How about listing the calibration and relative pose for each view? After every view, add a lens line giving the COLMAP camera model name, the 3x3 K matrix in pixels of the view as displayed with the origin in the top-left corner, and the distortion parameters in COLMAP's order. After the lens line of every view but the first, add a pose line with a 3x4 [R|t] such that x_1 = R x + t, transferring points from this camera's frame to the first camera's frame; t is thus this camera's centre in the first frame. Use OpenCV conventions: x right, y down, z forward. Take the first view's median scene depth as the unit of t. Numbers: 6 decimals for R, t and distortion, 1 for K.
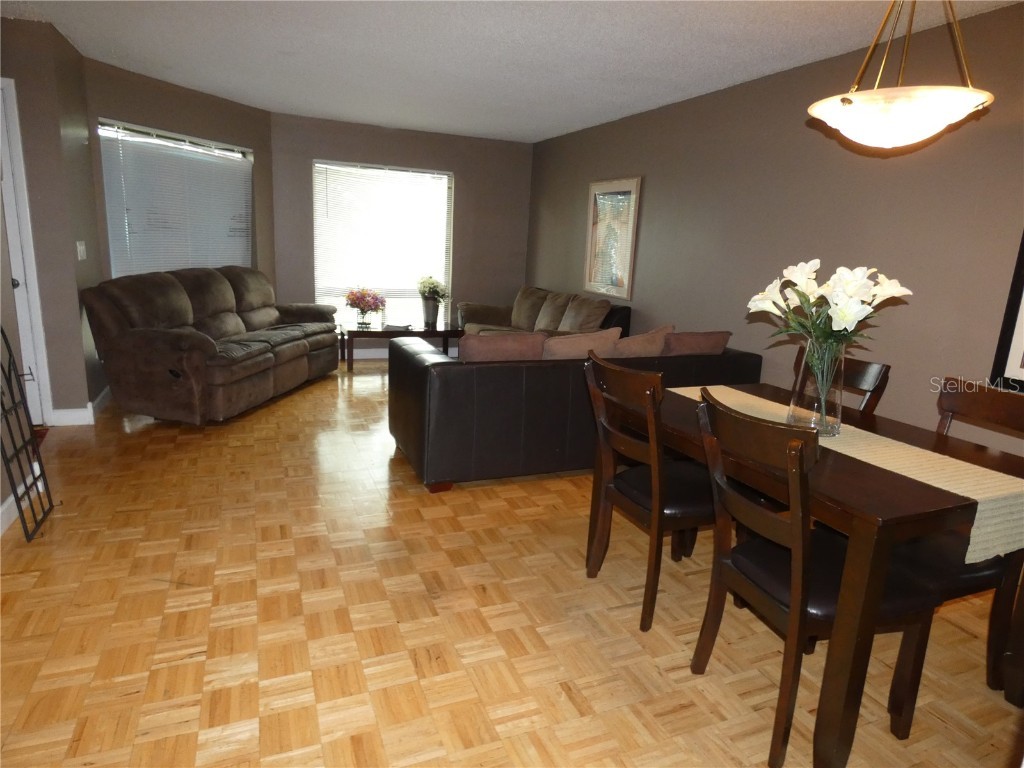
lens RADIAL K [[606.8, 0, 512.5], [0, 606.8, 381.8], [0, 0, 1]] dist [-0.010461, -0.000377]
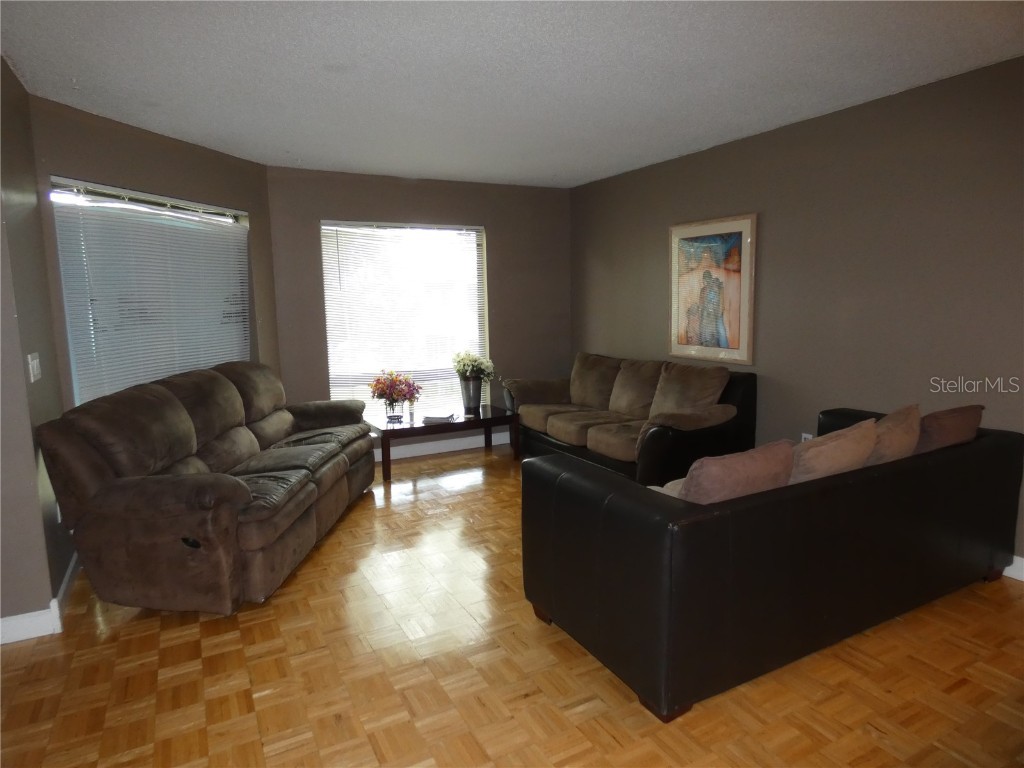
lens RADIAL K [[615.6, 0, 513.1], [0, 615.6, 377.7], [0, 0, 1]] dist [0.006392, -0.019147]
pose [[0.993021, -0.083908, 0.082879, -0.186438], [0.091454, 0.991560, -0.091895, -0.071687], [-0.074469, 0.098834, 0.992314, 0.218229]]
